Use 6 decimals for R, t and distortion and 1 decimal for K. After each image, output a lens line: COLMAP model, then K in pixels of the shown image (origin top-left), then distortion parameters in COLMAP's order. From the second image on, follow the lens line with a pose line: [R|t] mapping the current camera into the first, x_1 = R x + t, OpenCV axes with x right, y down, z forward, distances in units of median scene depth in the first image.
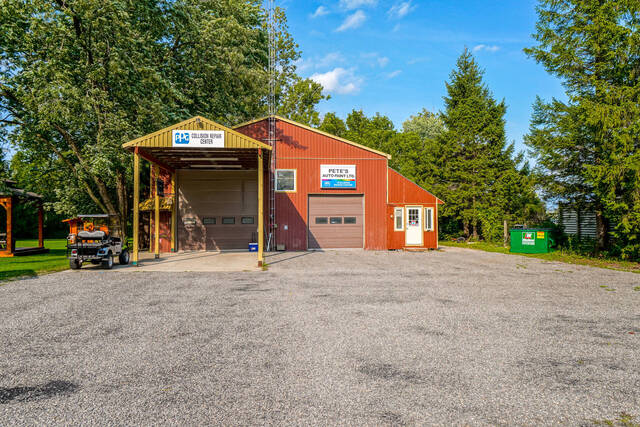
lens RADIAL K [[480.6, 0, 322.9], [0, 480.6, 215.2], [0, 0, 1]] dist [0.018899, -0.000993]
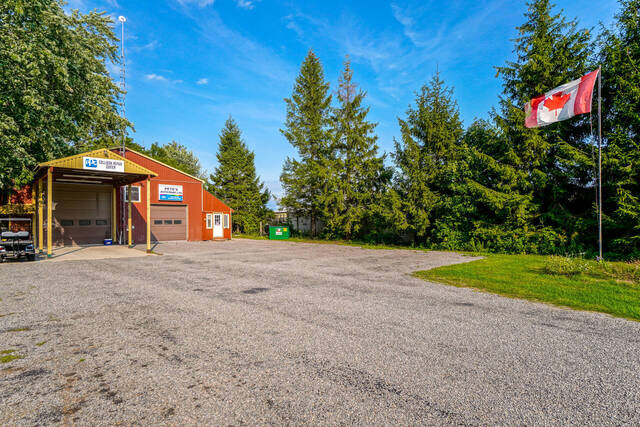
lens RADIAL K [[338.8, 0, 314.6], [0, 338.8, 218.8], [0, 0, 1]] dist [0.006322, 0.001503]
pose [[0.791525, 0.002001, 0.611133, -0.260450], [-0.003860, 0.999991, 0.001725, -0.003022], [-0.611124, -0.003724, 0.791526, -0.112559]]
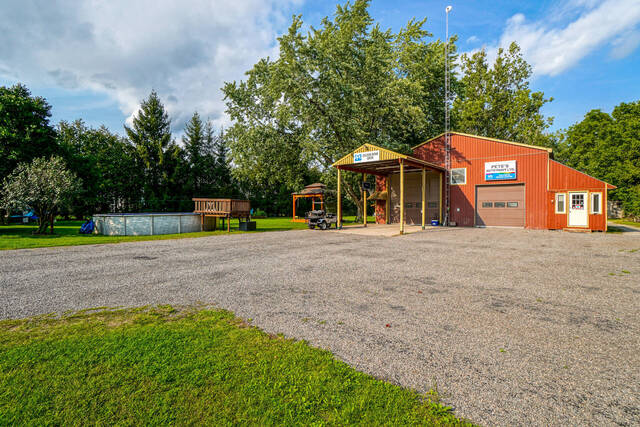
lens RADIAL K [[315.2, 0, 317.9], [0, 315.2, 210.2], [0, 0, 1]] dist [-0.036322, 0.007739]
pose [[0.698348, 0.009397, -0.715697, 0.288786], [0.010258, 0.999680, 0.023135, 0.001287], [0.715685, -0.023498, 0.698028, 0.067053]]
